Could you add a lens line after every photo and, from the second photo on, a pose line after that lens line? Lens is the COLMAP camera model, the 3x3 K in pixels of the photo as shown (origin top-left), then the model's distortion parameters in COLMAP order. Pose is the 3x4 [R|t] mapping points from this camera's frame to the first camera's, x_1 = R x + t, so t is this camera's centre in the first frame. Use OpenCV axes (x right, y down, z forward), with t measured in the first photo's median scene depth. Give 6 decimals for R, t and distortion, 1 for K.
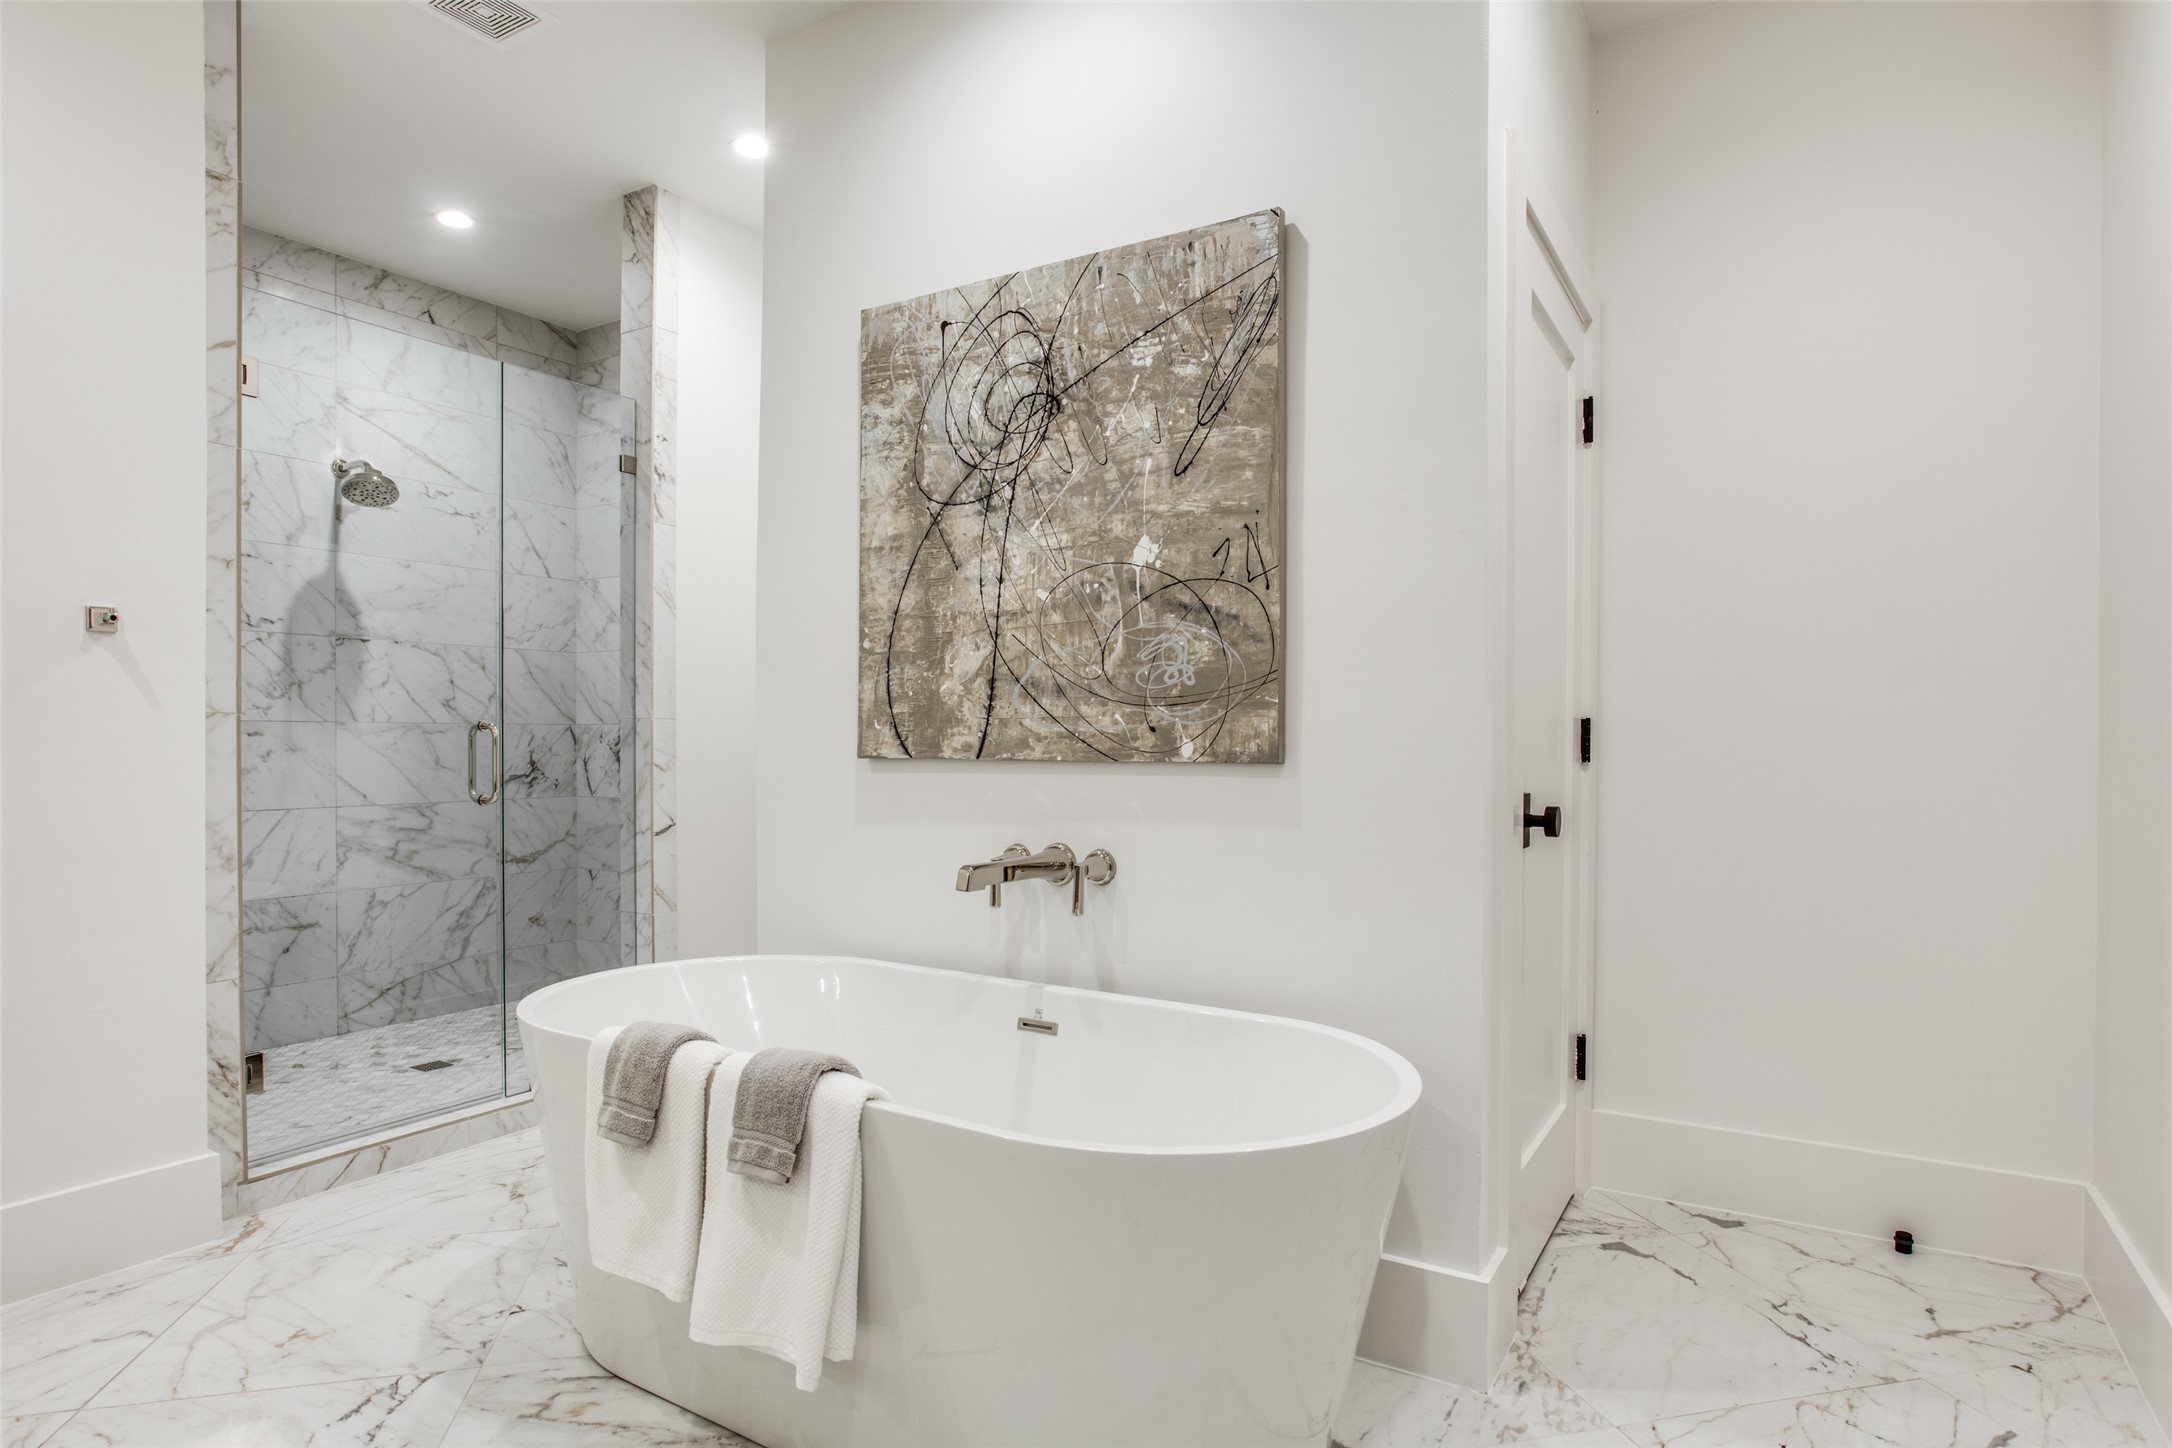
lens RADIAL K [[1242.8, 0, 1177.3], [0, 1242.8, 733.5], [0, 0, 1]] dist [-0.031920, 0.016484]
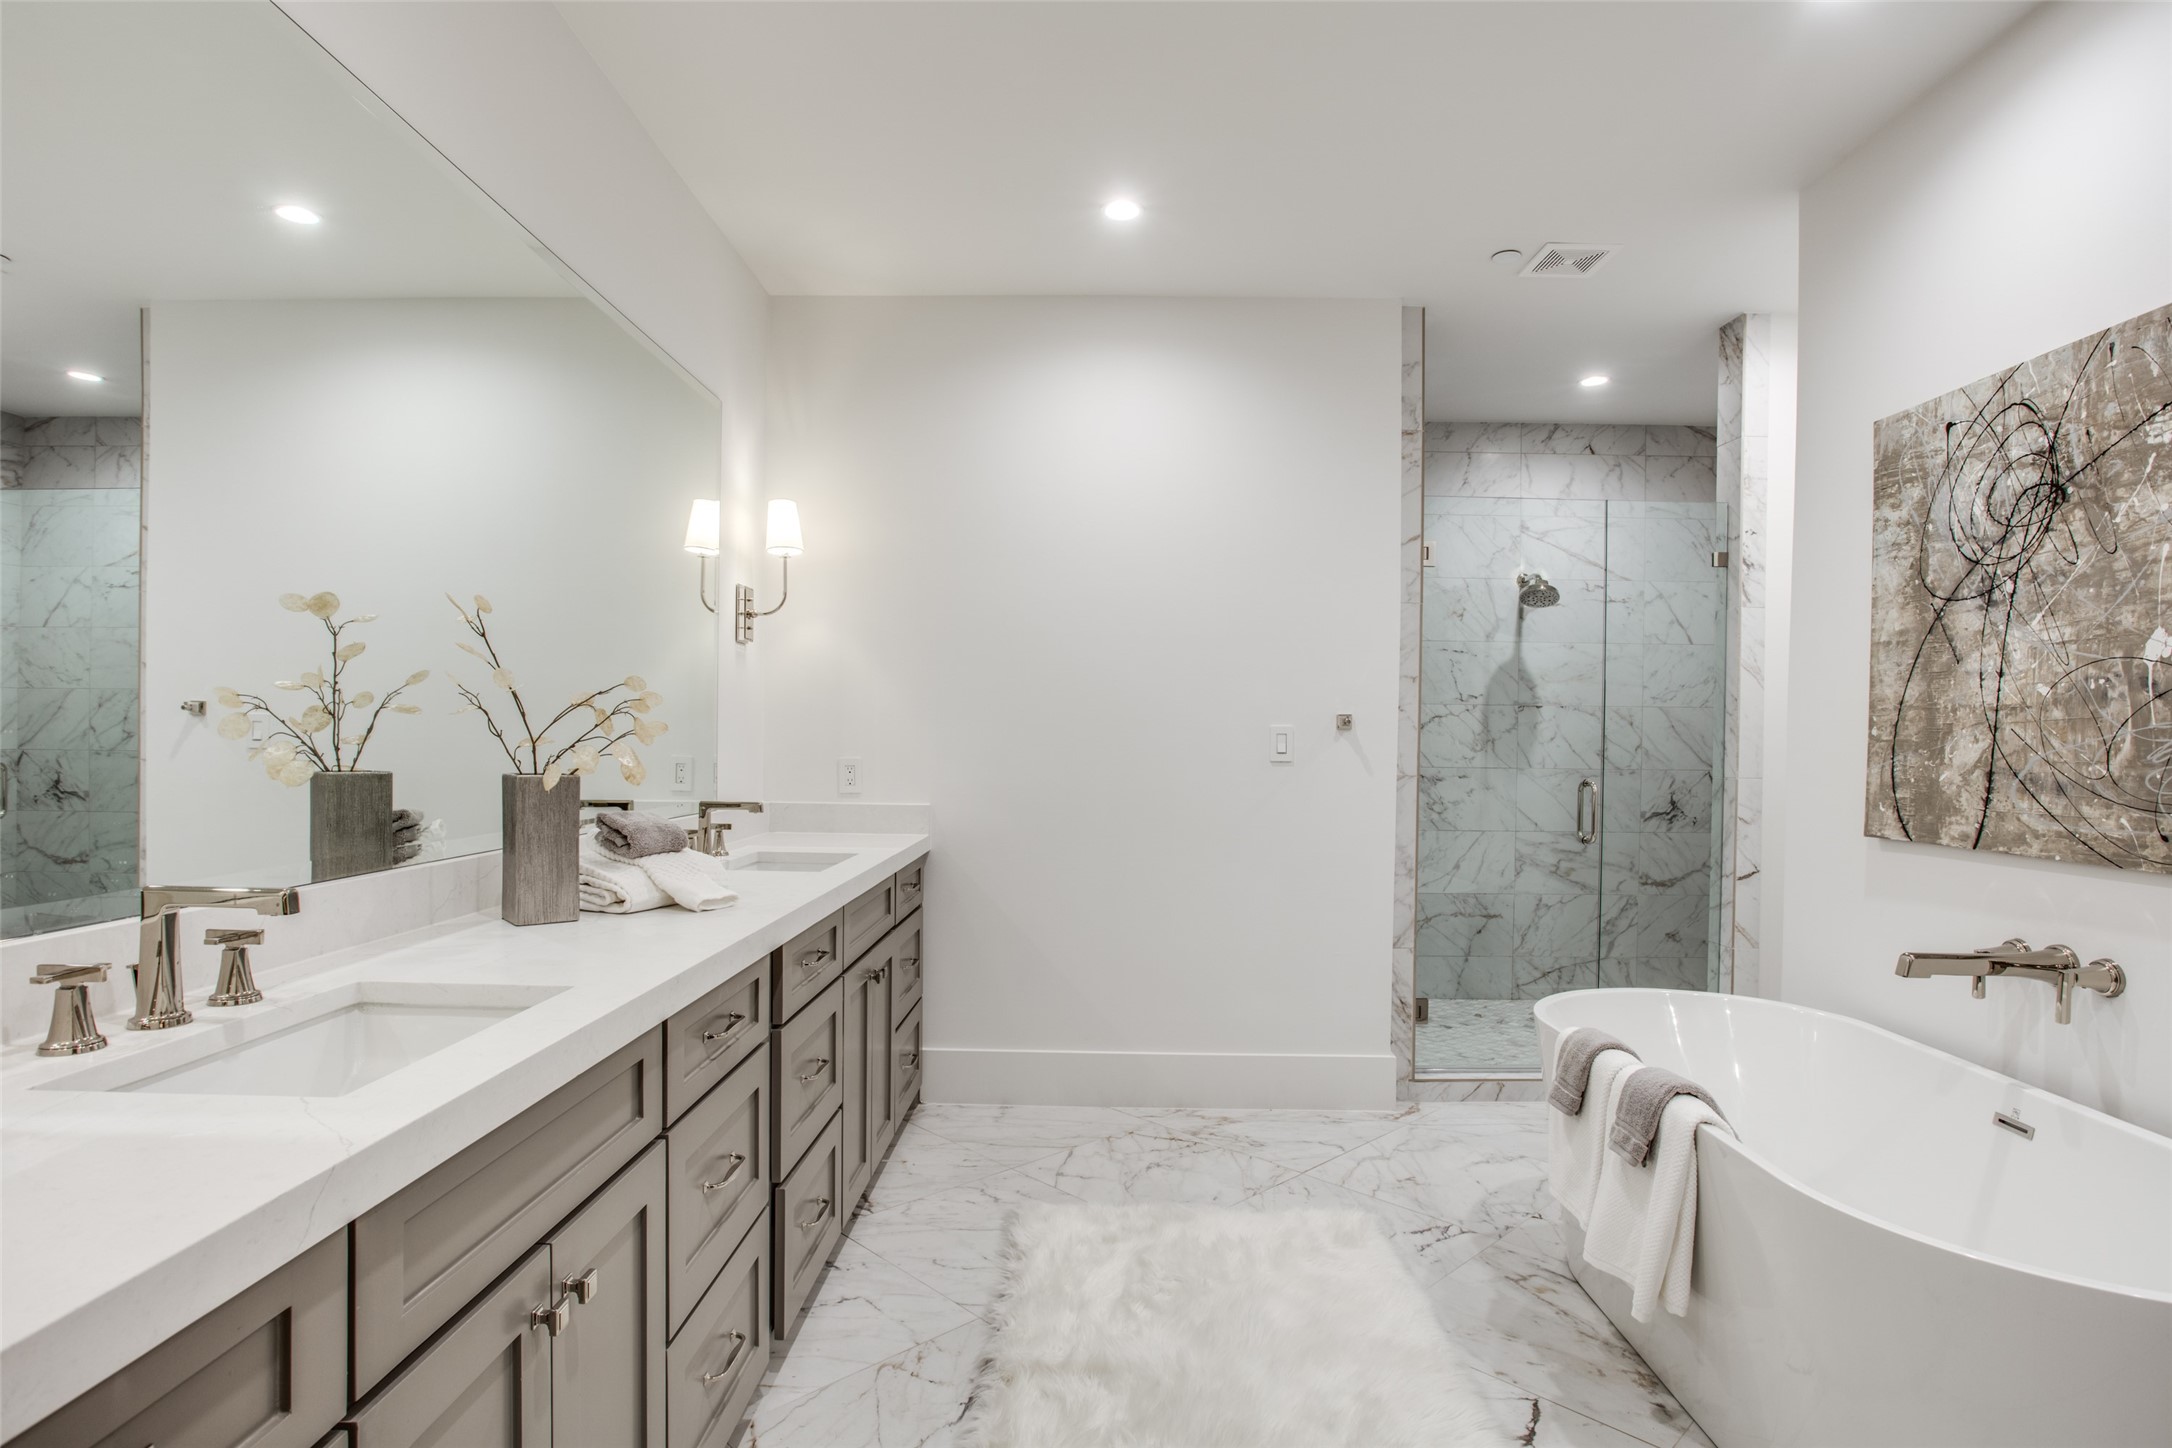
lens RADIAL K [[1242.8, 0, 1087.3], [0, 1242.8, 723.6], [0, 0, 1]] dist [-0.031920, 0.016484]
pose [[0.509643, 0.011062, -0.860315, 0.328120], [-0.017061, 0.999851, 0.002749, -0.072056], [0.860217, 0.013277, 0.509756, -0.137396]]
